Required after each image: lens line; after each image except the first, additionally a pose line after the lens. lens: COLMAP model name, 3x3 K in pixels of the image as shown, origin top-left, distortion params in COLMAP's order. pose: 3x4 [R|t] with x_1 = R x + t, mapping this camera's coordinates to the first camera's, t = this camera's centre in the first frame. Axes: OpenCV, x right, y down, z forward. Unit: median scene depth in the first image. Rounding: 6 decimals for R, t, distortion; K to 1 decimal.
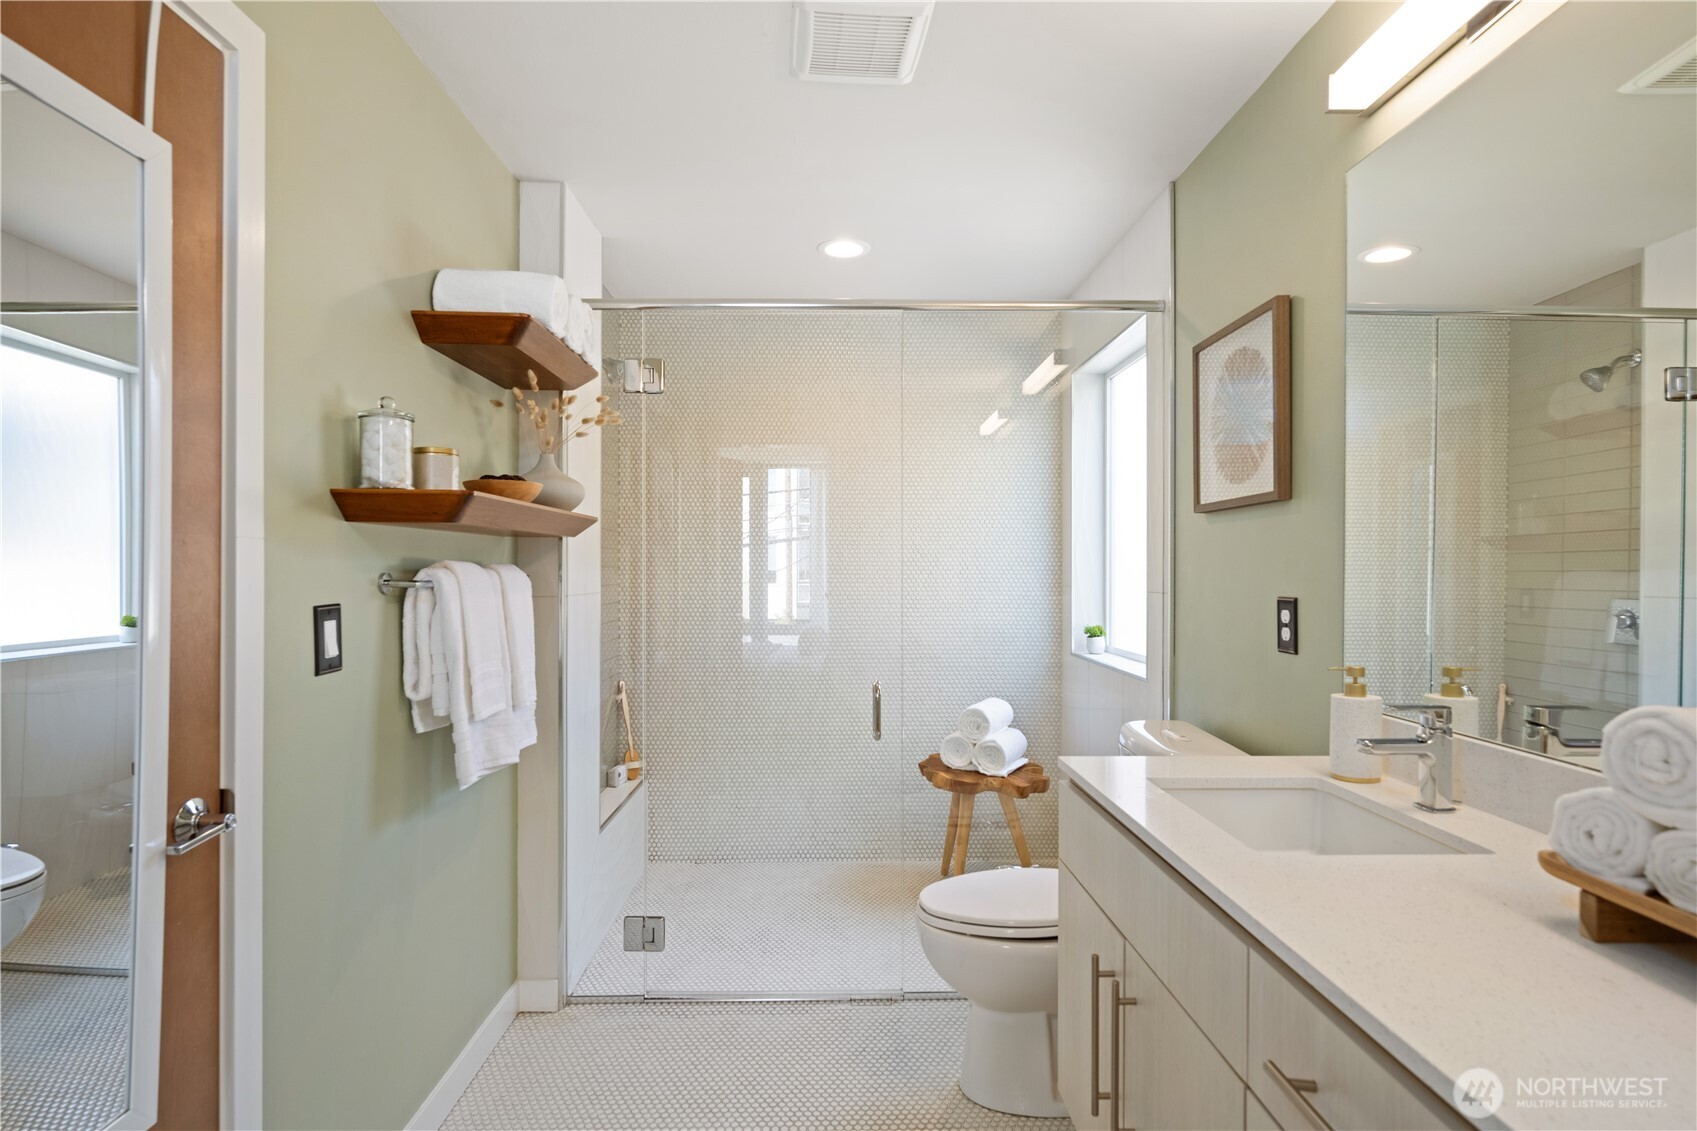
lens RADIAL K [[884.1, 0, 845.5], [0, 884.1, 570.8], [0, 0, 1]] dist [0.025582, 0.000103]
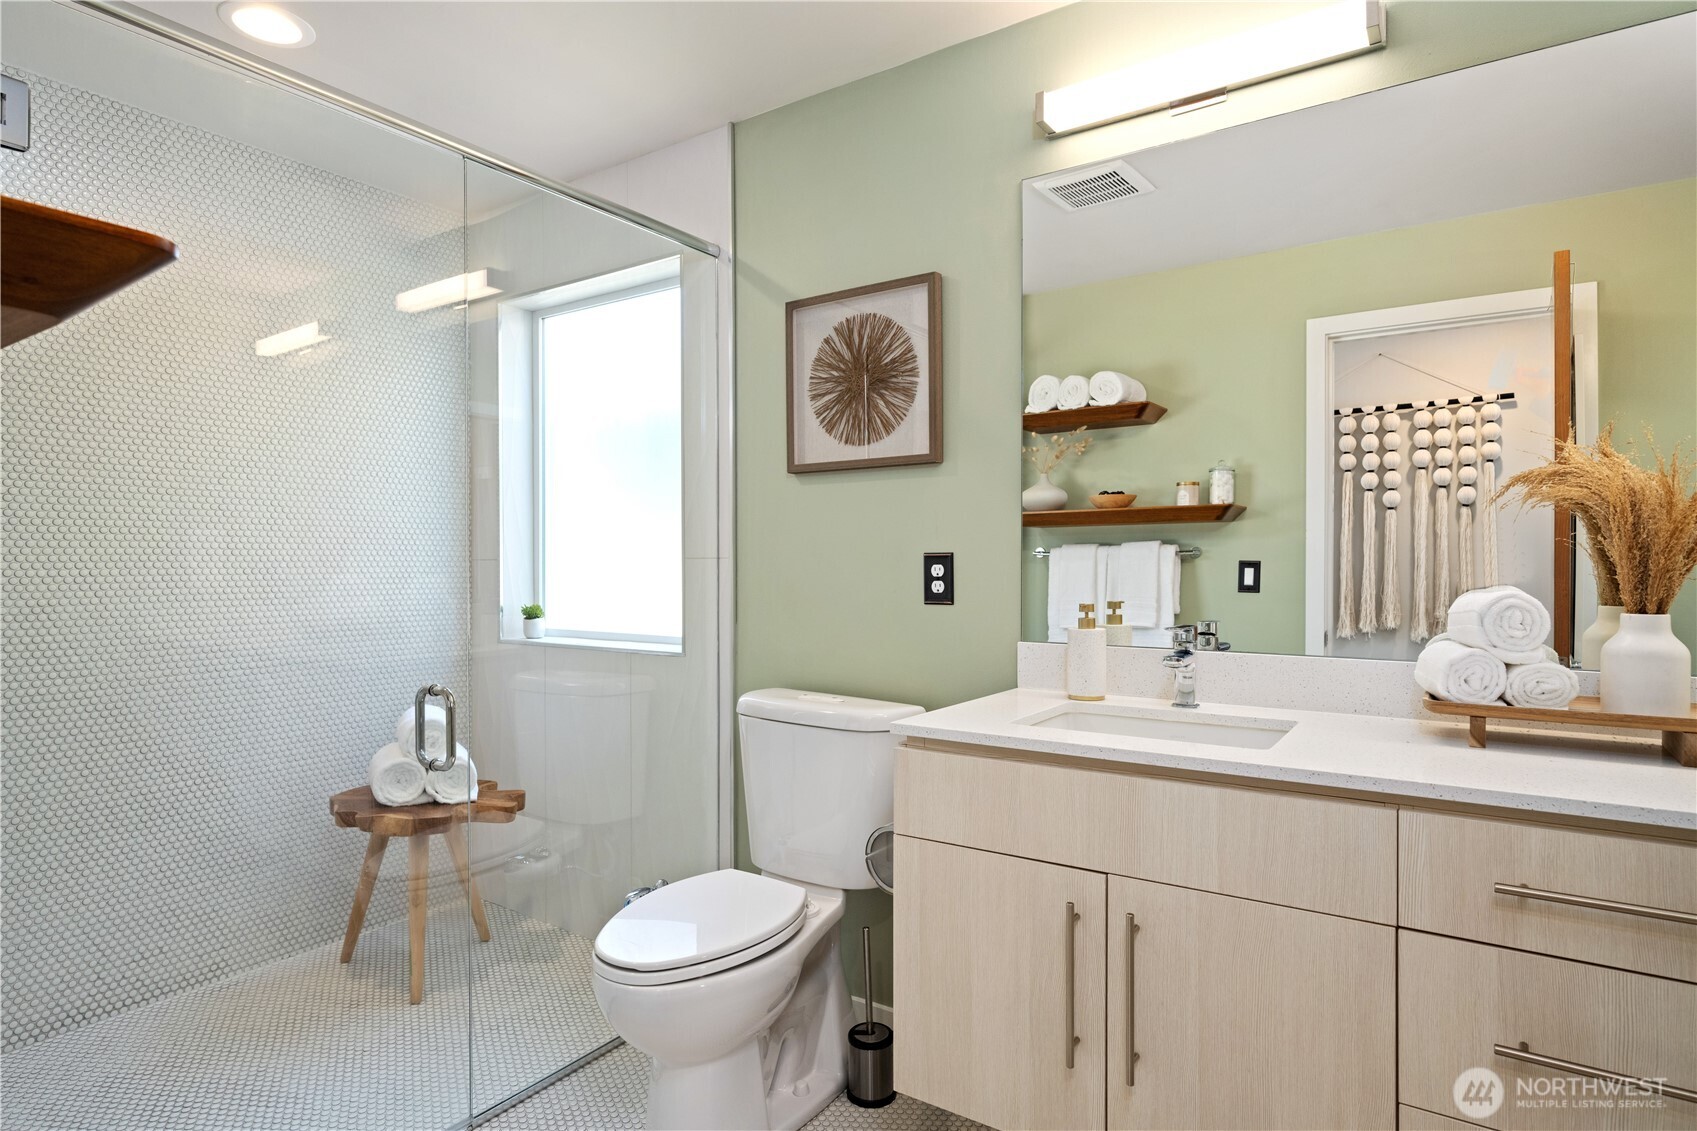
lens RADIAL K [[925.1, 0, 849.2], [0, 925.1, 568.6], [0, 0, 1]] dist [0.016760, 0.000268]
pose [[0.576455, -0.003785, 0.817120, -0.485605], [0.001730, 0.999993, 0.003411, 0.044742], [-0.817127, -0.000553, 0.576457, 0.433712]]
